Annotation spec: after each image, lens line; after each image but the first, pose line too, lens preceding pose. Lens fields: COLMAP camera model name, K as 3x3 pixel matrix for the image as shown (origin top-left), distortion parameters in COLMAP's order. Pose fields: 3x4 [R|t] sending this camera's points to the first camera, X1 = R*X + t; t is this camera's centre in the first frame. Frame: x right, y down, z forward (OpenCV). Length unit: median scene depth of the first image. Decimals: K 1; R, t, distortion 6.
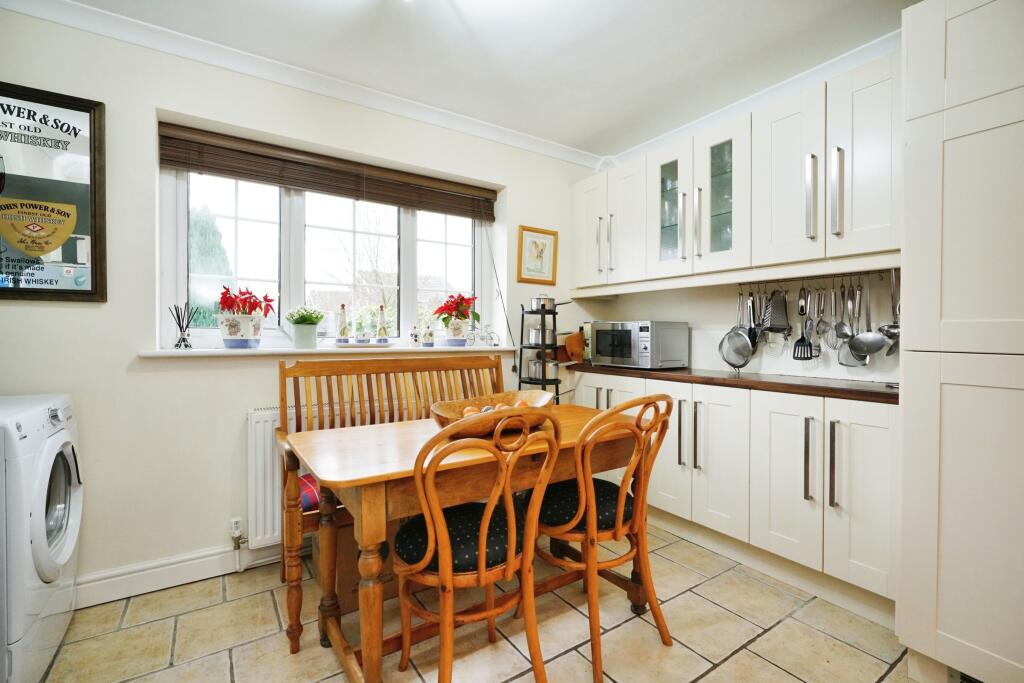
lens RADIAL K [[461.0, 0, 508.6], [0, 461.0, 341.6], [0, 0, 1]] dist [-0.016623, 0.000236]
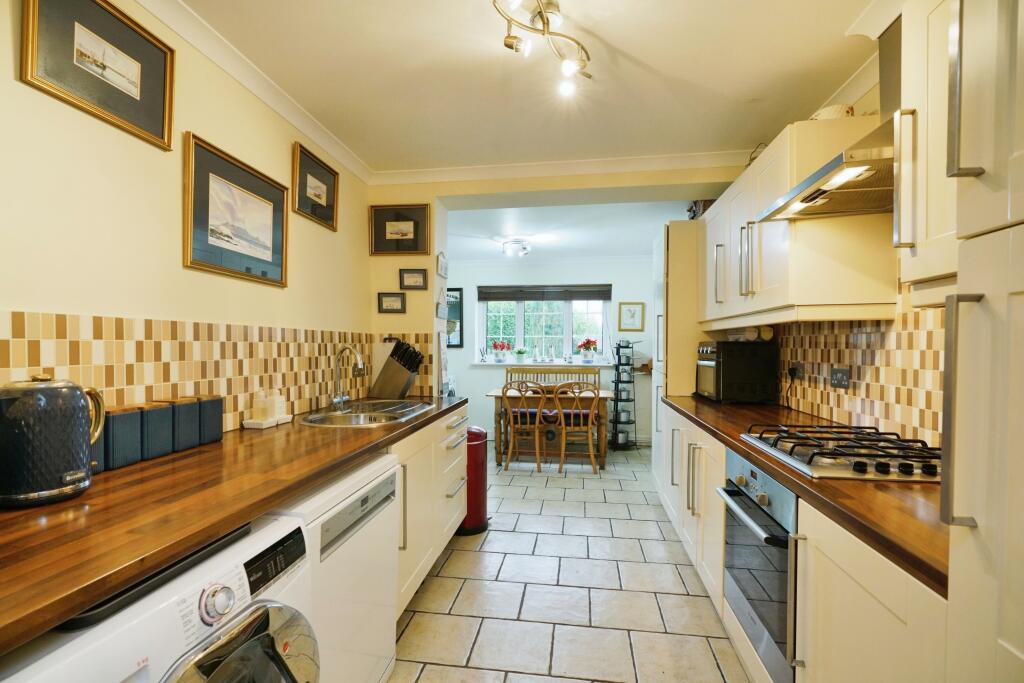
lens RADIAL K [[461.0, 0, 508.6], [0, 461.0, 341.6], [0, 0, 1]] dist [-0.016623, 0.000236]
pose [[0.730793, -0.009401, -0.682535, 1.287370], [-0.007077, 0.999747, -0.021347, -0.050256], [0.682563, 0.020430, 0.730541, -0.954342]]
